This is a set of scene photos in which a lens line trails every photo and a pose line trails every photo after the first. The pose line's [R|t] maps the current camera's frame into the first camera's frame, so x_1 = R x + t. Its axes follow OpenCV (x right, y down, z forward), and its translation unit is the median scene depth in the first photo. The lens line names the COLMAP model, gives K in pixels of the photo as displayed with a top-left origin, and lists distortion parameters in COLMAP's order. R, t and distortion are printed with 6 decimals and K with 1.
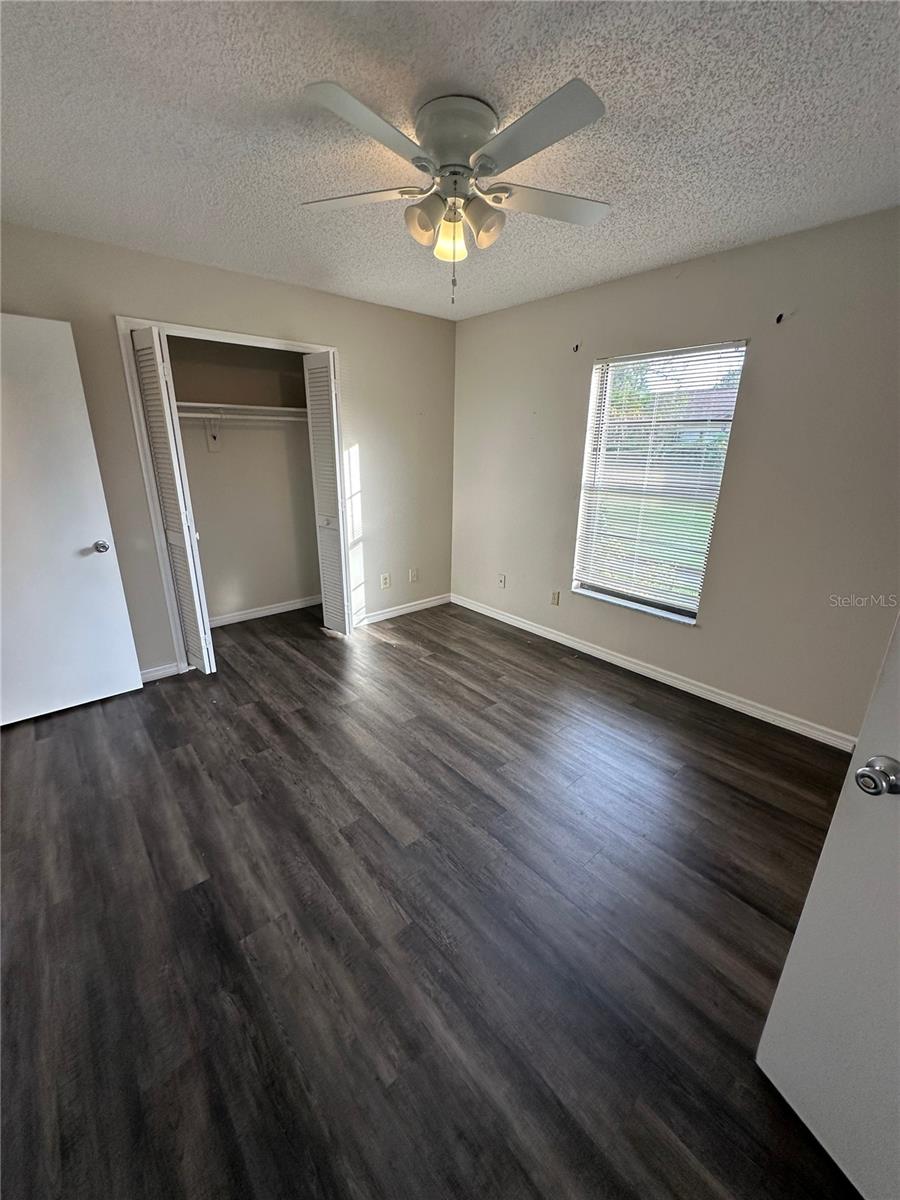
lens RADIAL K [[479.8, 0, 446.6], [0, 479.8, 599.0], [0, 0, 1]] dist [-0.003414, -0.000051]
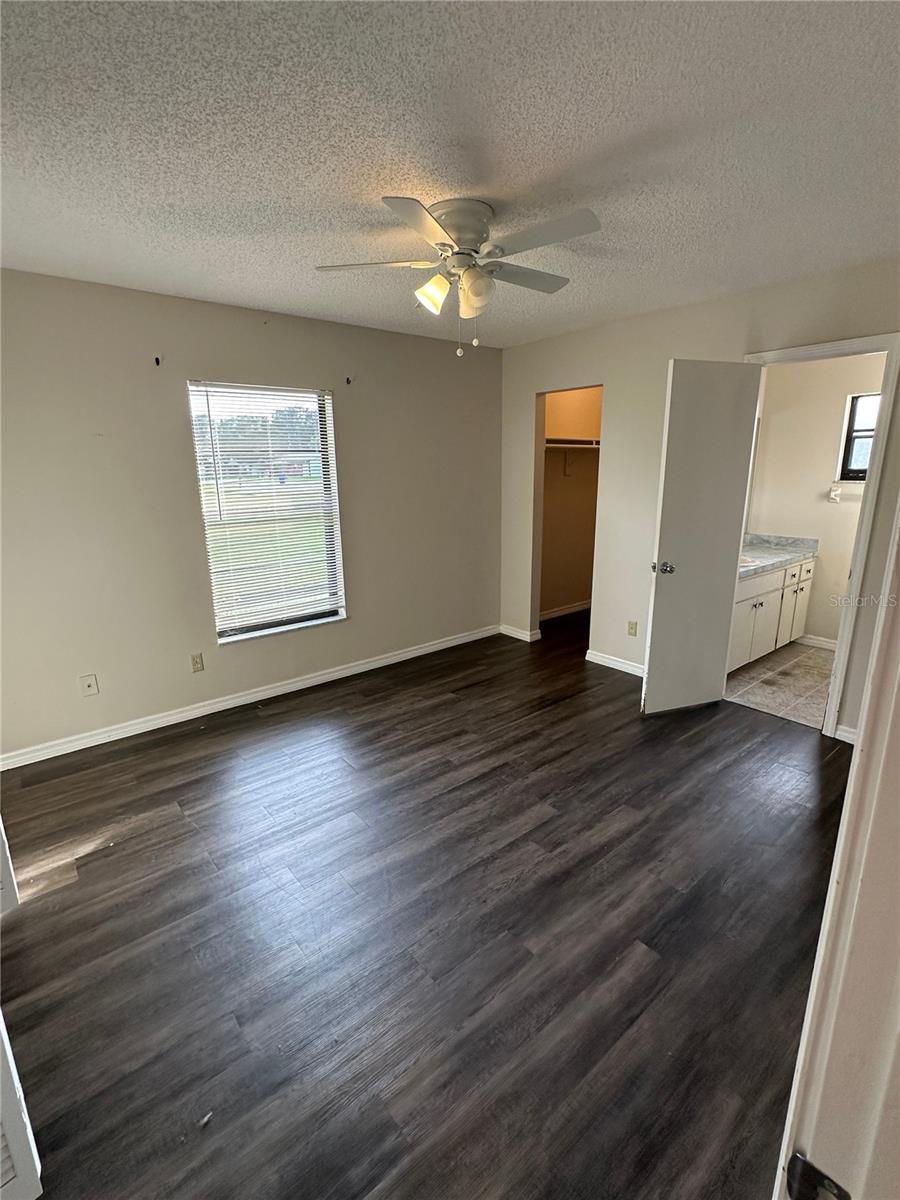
lens RADIAL K [[554.4, 0, 447.6], [0, 554.4, 600.5], [0, 0, 1]] dist [0.001059, 0.000241]
pose [[0.018735, -0.251908, 0.967570, -1.125537], [0.322843, 0.917425, 0.232602, -0.315858], [-0.946267, 0.308015, 0.098514, 0.853658]]
